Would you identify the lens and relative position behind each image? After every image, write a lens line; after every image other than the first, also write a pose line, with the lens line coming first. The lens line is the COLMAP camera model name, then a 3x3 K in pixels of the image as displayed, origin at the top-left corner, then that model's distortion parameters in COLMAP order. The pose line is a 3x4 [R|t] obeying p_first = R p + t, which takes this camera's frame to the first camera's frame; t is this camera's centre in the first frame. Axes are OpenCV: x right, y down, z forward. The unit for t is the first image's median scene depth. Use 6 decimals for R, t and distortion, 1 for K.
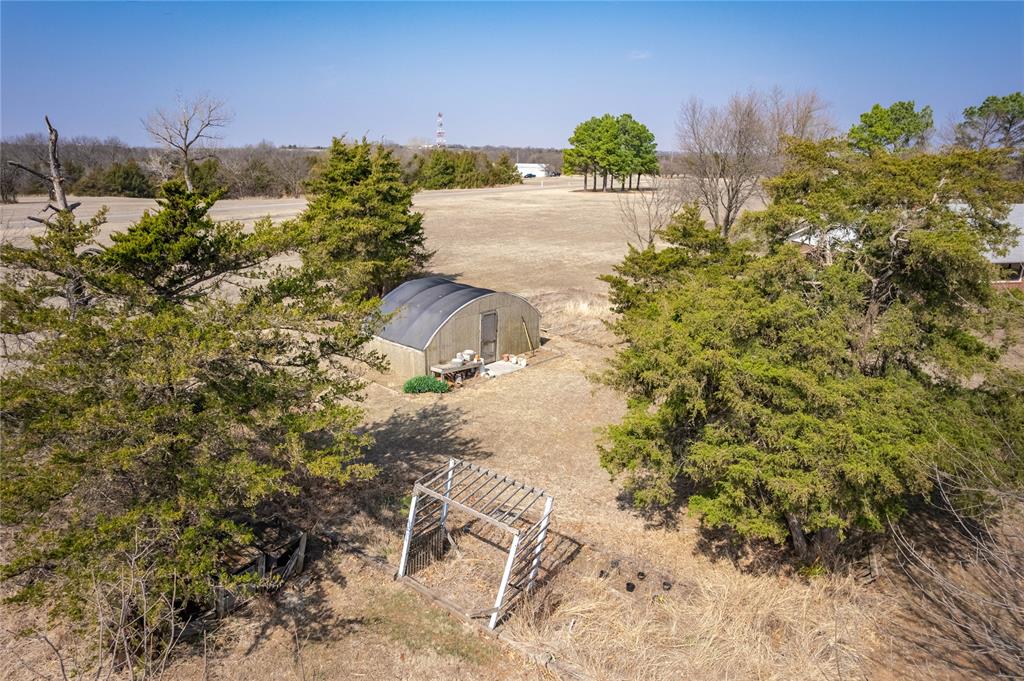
lens RADIAL K [[657.7, 0, 512.0], [0, 657.7, 340.5], [0, 0, 1]] dist [-0.039335, 0.000260]
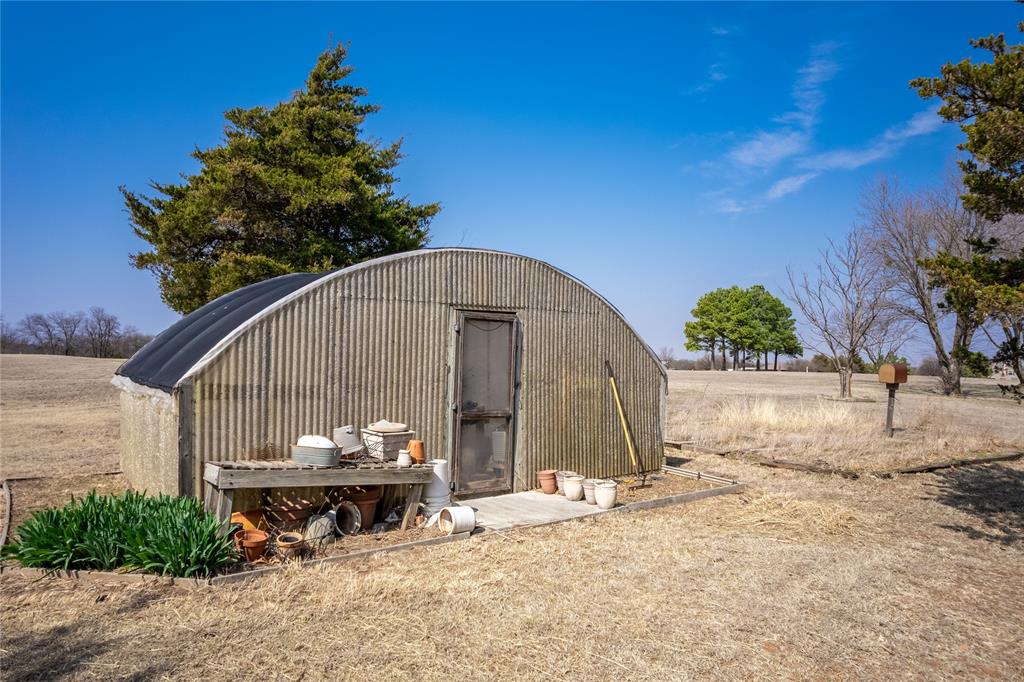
lens RADIAL K [[657.7, 0, 512.0], [0, 657.7, 341.0], [0, 0, 1]] dist [-0.039335, 0.000260]
pose [[0.984026, 0.000383, -0.178026, 0.025336], [-0.055238, 0.951300, -0.303276, 0.051882], [0.169240, 0.308265, 0.936125, 0.637002]]
